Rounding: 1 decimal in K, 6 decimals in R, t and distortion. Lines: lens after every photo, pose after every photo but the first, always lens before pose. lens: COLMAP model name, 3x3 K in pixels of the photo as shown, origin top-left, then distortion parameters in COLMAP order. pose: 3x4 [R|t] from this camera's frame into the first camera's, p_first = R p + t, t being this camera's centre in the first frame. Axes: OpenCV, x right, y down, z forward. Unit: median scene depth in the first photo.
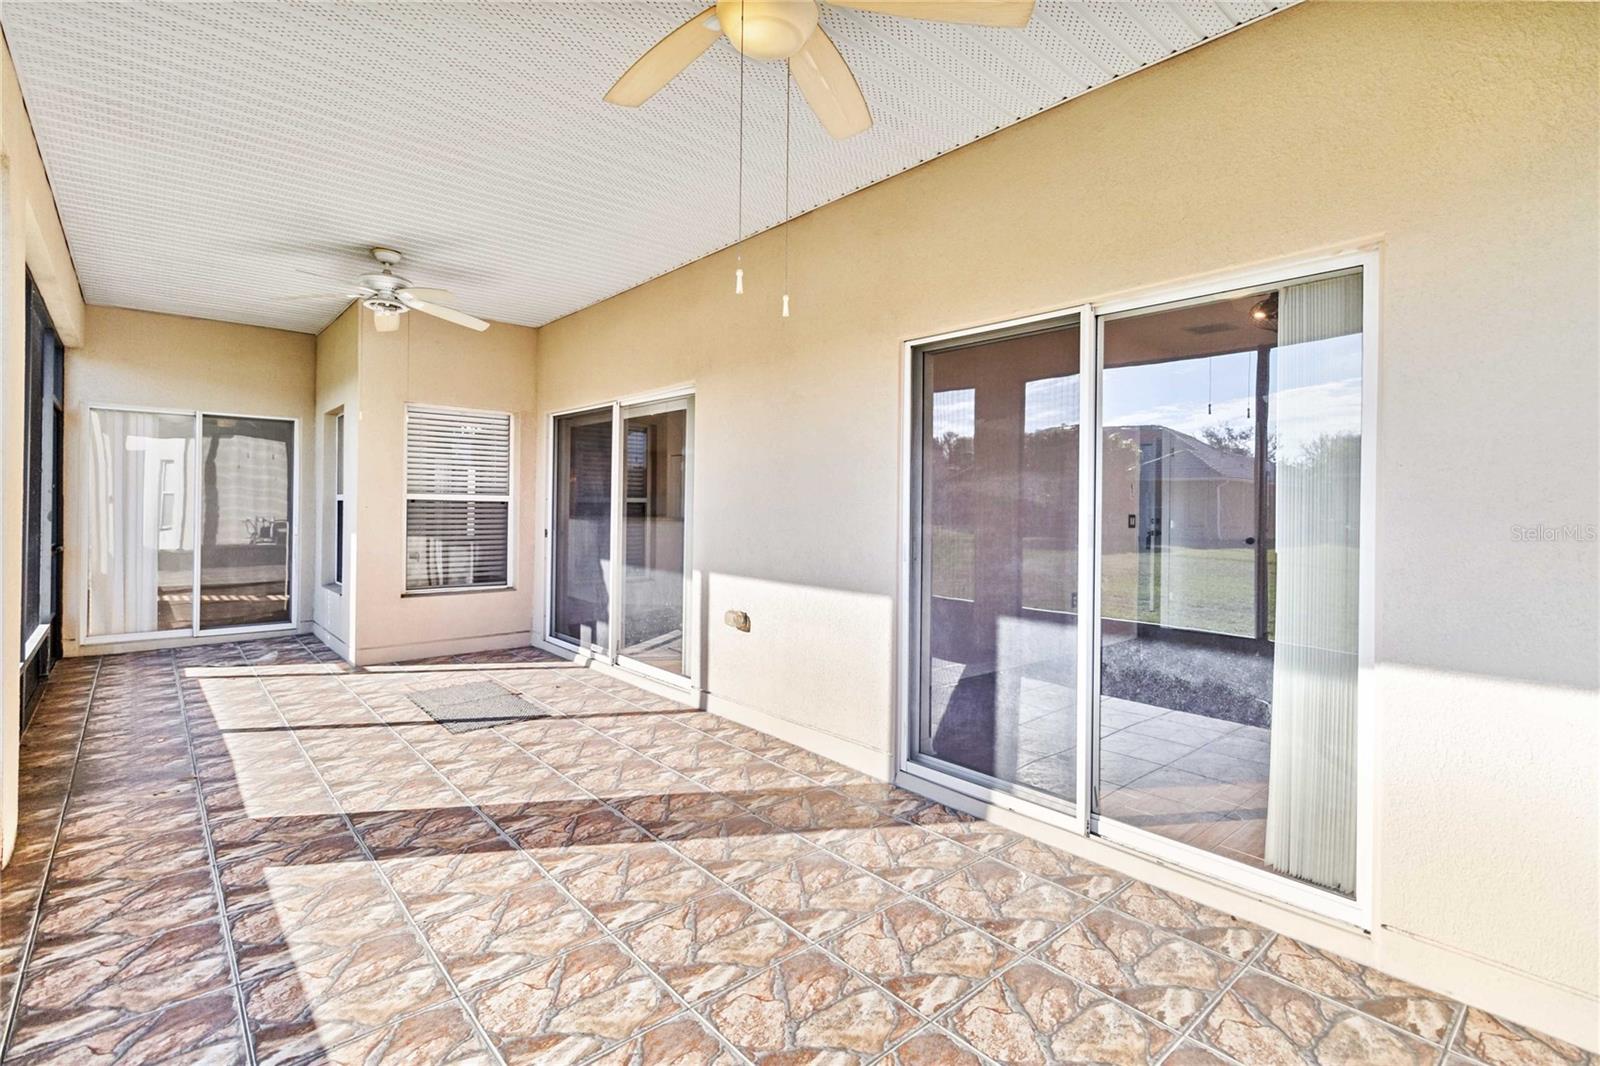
lens RADIAL K [[740.0, 0, 797.2], [0, 740.0, 495.7], [0, 0, 1]] dist [0.003769, 0.000987]
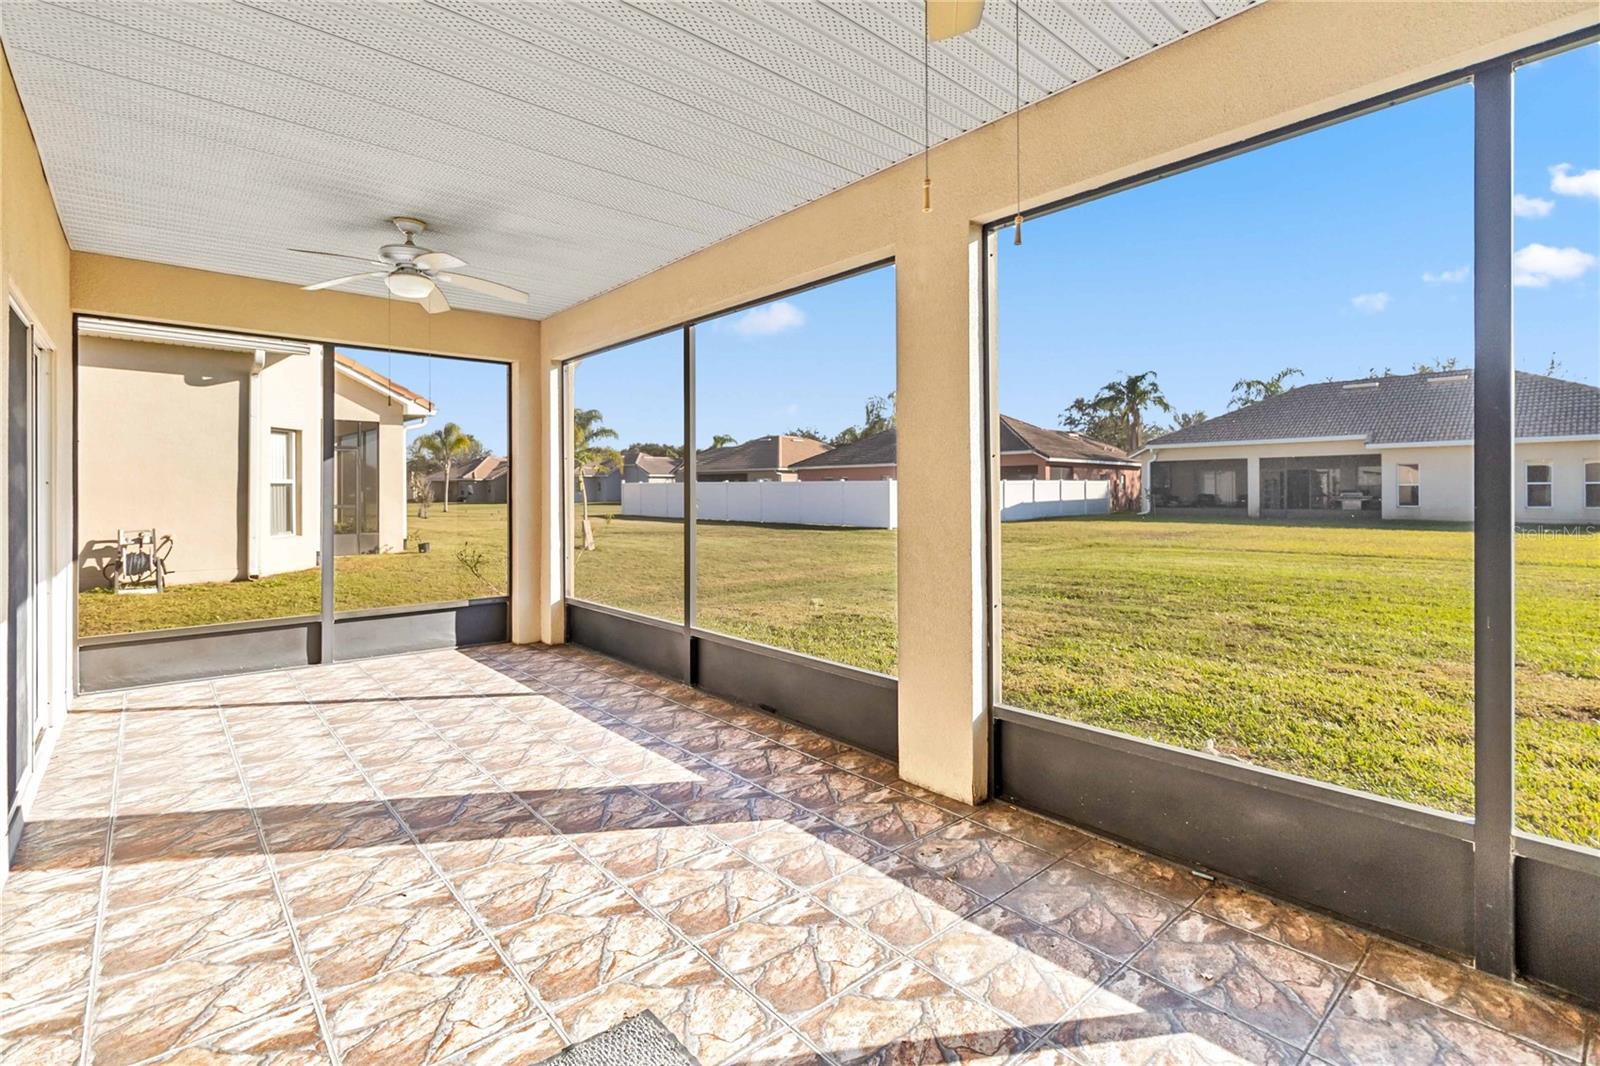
lens RADIAL K [[740.0, 0, 797.2], [0, 740.0, 495.7], [0, 0, 1]] dist [0.003769, 0.000987]
pose [[-0.999938, -0.010597, 0.003358, -0.767438], [-0.010622, 0.999914, -0.007719, 0.010525], [-0.003276, -0.007754, -0.999965, 2.017439]]
